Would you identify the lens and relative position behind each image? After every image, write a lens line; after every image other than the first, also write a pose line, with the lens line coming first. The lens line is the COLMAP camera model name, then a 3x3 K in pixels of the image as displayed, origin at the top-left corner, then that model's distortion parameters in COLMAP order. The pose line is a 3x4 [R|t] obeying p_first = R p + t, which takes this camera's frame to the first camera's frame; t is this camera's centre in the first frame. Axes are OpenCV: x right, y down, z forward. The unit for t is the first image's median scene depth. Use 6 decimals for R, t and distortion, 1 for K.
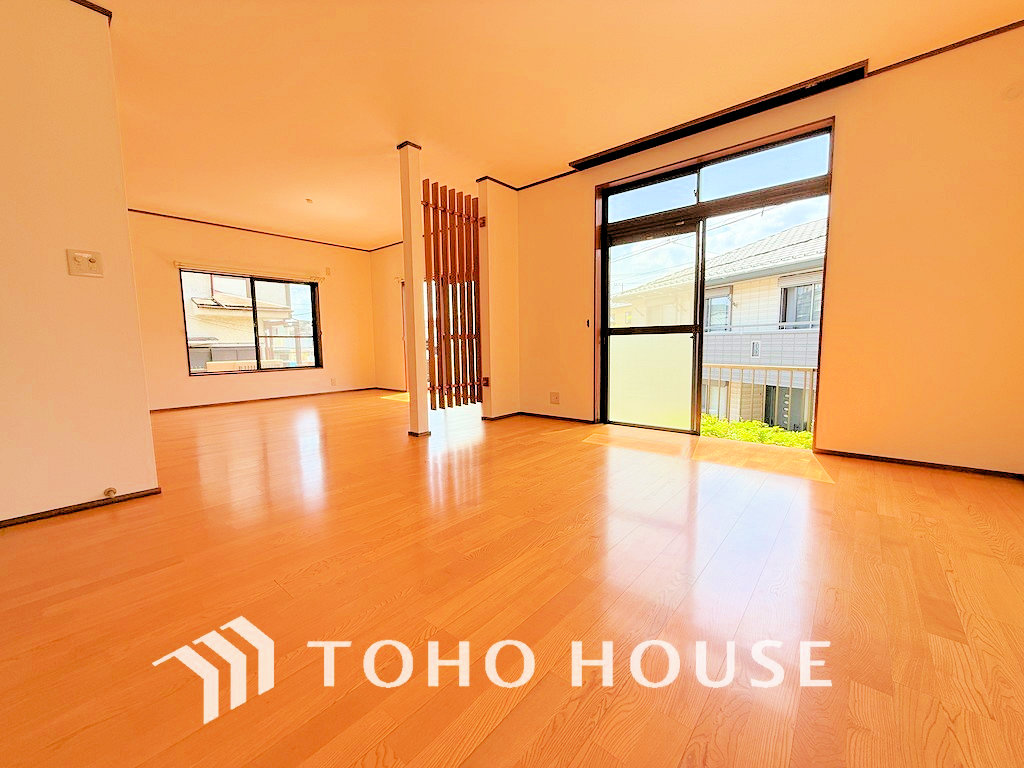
lens RADIAL K [[409.5, 0, 512.6], [0, 409.5, 386.1], [0, 0, 1]] dist [-0.000394, 0.000219]
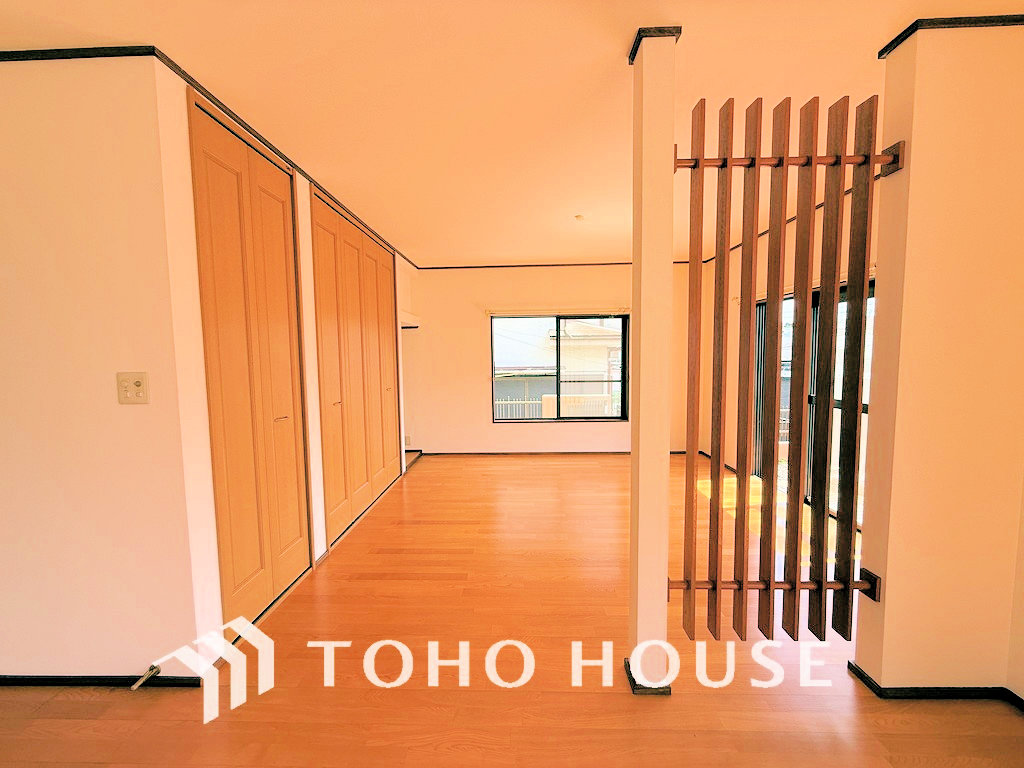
lens RADIAL K [[412.5, 0, 511.7], [0, 412.5, 384.0], [0, 0, 1]] dist [-0.002055, -0.000149]
pose [[0.629509, 0.062323, -0.774490, 0.010422], [-0.075470, 0.996969, 0.018884, -0.179734], [0.773319, 0.046563, 0.632305, 0.505659]]
